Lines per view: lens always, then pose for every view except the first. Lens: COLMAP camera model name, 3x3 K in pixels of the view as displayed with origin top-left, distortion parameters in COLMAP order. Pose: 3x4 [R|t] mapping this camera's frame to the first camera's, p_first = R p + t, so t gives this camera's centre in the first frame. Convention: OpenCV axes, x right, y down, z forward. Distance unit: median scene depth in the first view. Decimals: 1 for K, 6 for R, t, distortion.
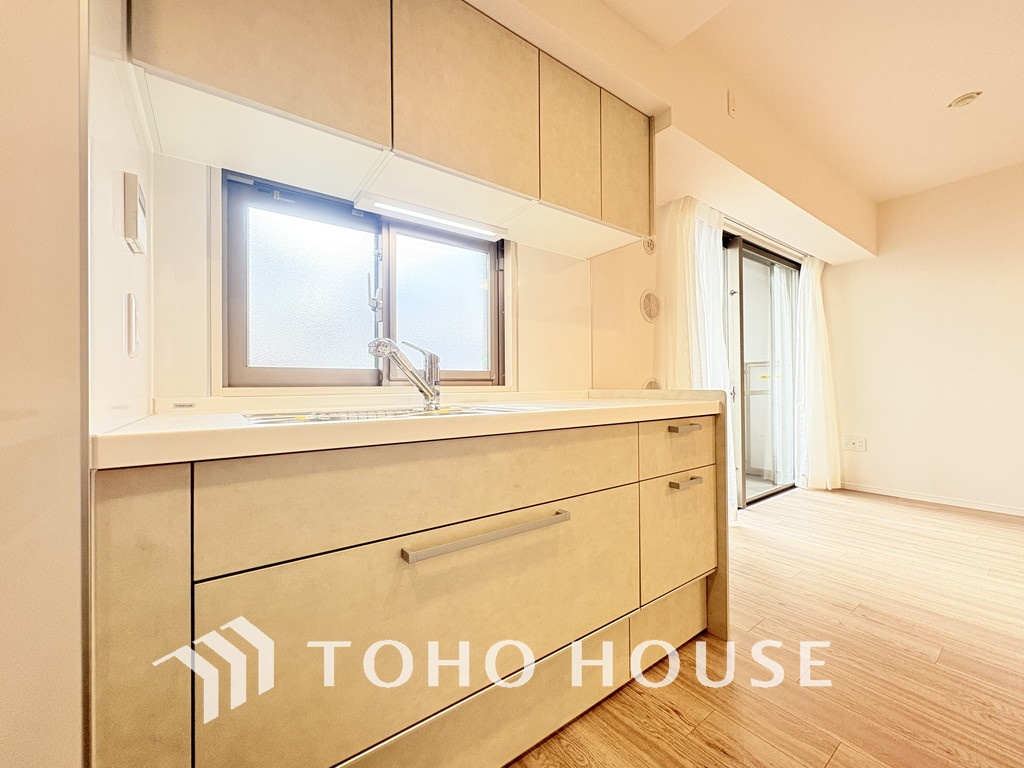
lens RADIAL K [[408.2, 0, 511.9], [0, 408.2, 383.7], [0, 0, 1]] dist [0.000839, -0.000150]
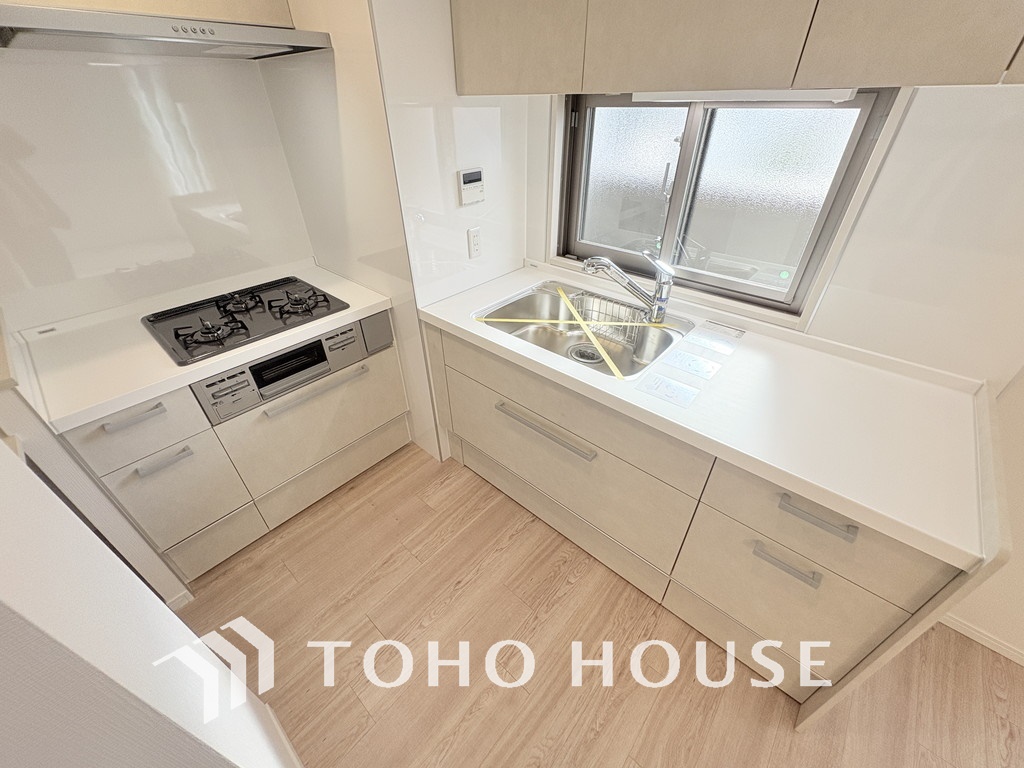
lens RADIAL K [[408.2, 0, 510.1], [0, 408.2, 384.2], [0, 0, 1]] dist [0.000839, -0.000150]
pose [[0.209154, 0.562815, -0.799684, 0.866862], [0.015957, 0.815697, 0.578259, -0.538096], [0.977753, -0.133705, 0.161625, 0.514004]]
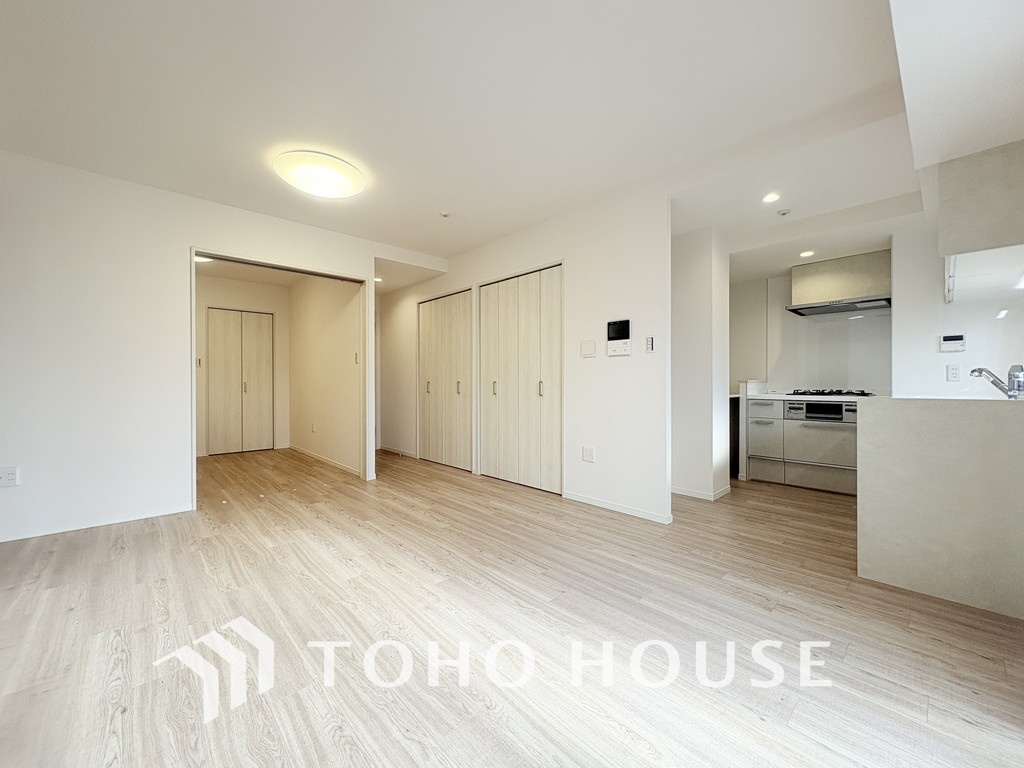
lens RADIAL K [[408.2, 0, 513.1], [0, 408.2, 385.6], [0, 0, 1]] dist [0.000839, -0.000150]
pose [[-0.993098, 0.008098, -0.117010, 2.371531], [0.008907, 0.999940, -0.006391, -0.038885], [0.116951, -0.007389, -0.993110, 2.866753]]
